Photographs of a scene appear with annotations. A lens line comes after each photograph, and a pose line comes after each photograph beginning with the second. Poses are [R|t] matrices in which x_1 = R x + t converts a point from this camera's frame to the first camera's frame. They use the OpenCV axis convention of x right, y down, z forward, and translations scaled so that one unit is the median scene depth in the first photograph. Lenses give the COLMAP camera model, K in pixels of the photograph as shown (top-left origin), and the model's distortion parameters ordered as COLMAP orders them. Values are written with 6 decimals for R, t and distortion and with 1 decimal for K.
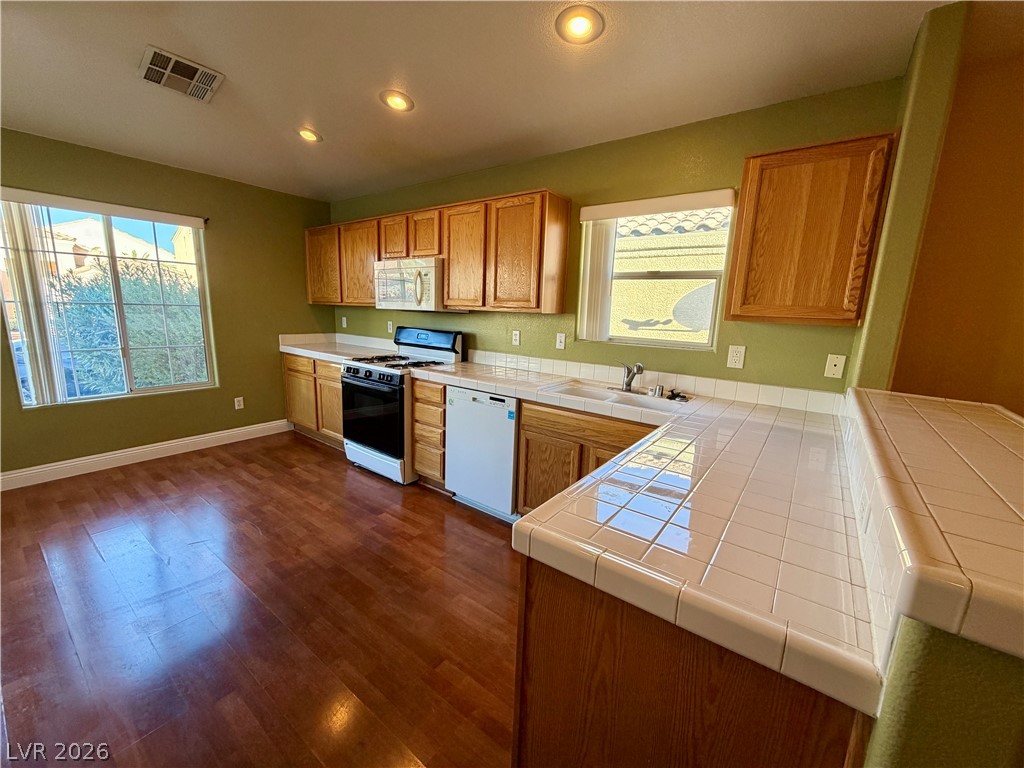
lens RADIAL K [[409.7, 0, 512.0], [0, 409.7, 384.0], [0, 0, 1]] dist [-0.012448, 0.000086]
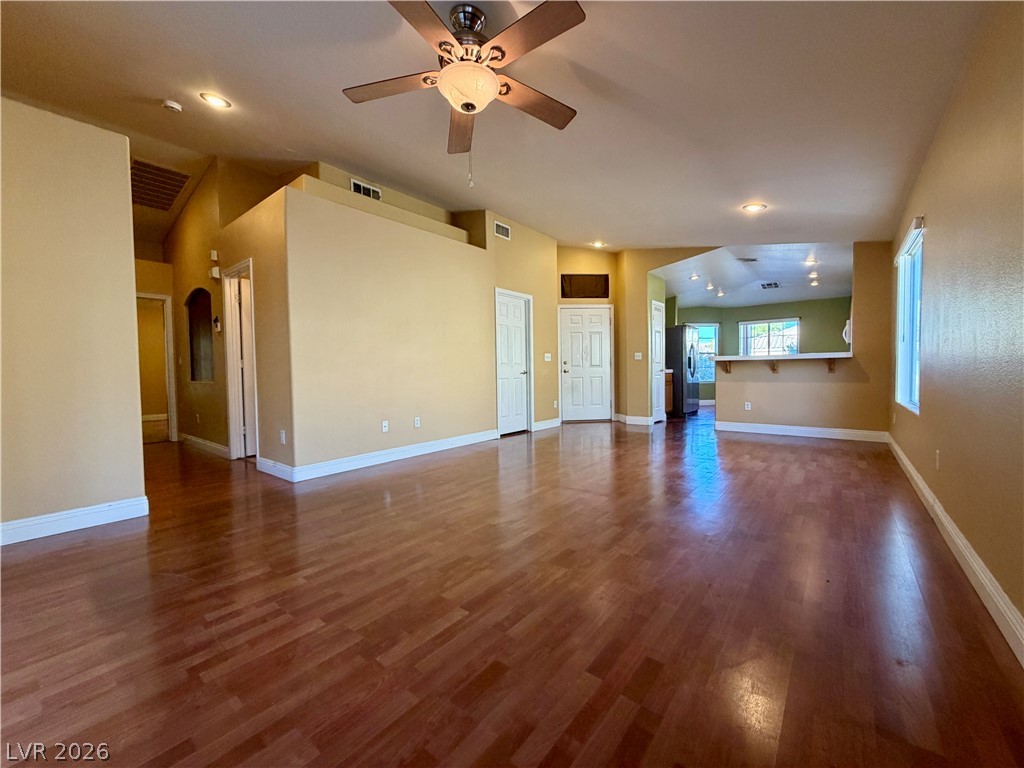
lens RADIAL K [[403.0, 0, 512.0], [0, 403.0, 384.0], [0, 0, 1]] dist [0.001233, 0.000150]
pose [[-0.032584, -0.001400, -0.999468, 2.059490], [-0.172279, 0.985039, 0.004237, 0.354098], [0.984509, 0.172326, -0.032337, -0.727647]]
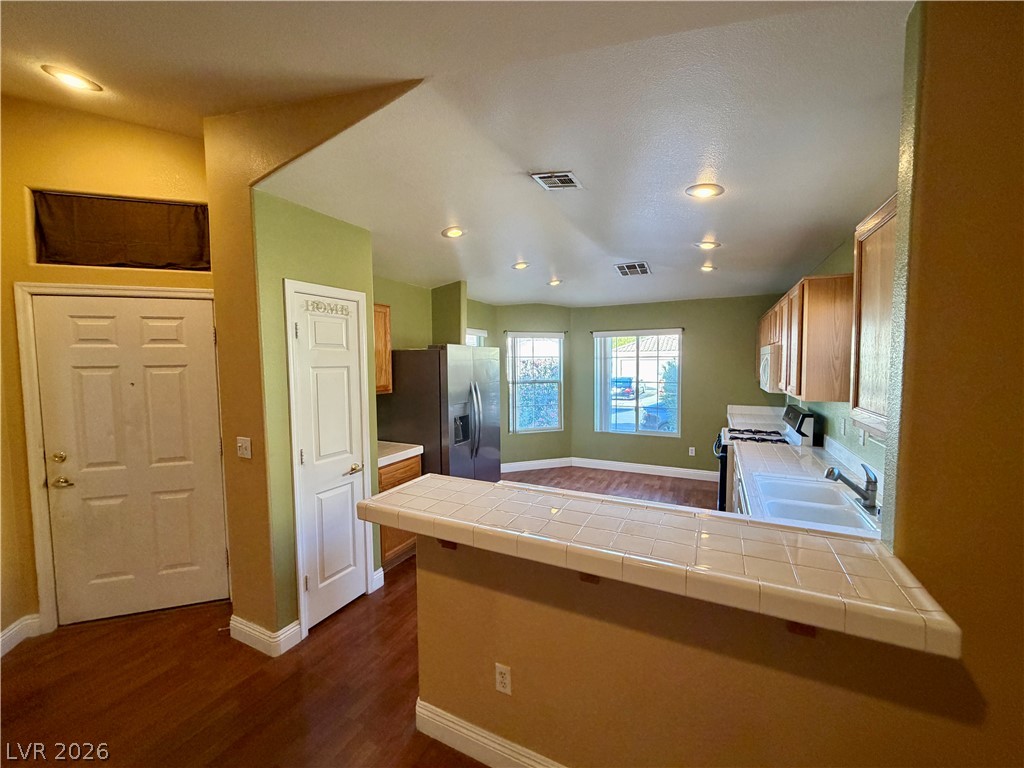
lens RADIAL K [[409.7, 0, 512.0], [0, 409.7, 384.0], [0, 0, 1]] dist [-0.012448, 0.000086]
pose [[0.185677, 0.015757, -0.982484, 0.712598], [-0.167890, 0.985677, -0.015921, -0.066845], [0.968162, 0.167905, 0.185663, 0.121222]]
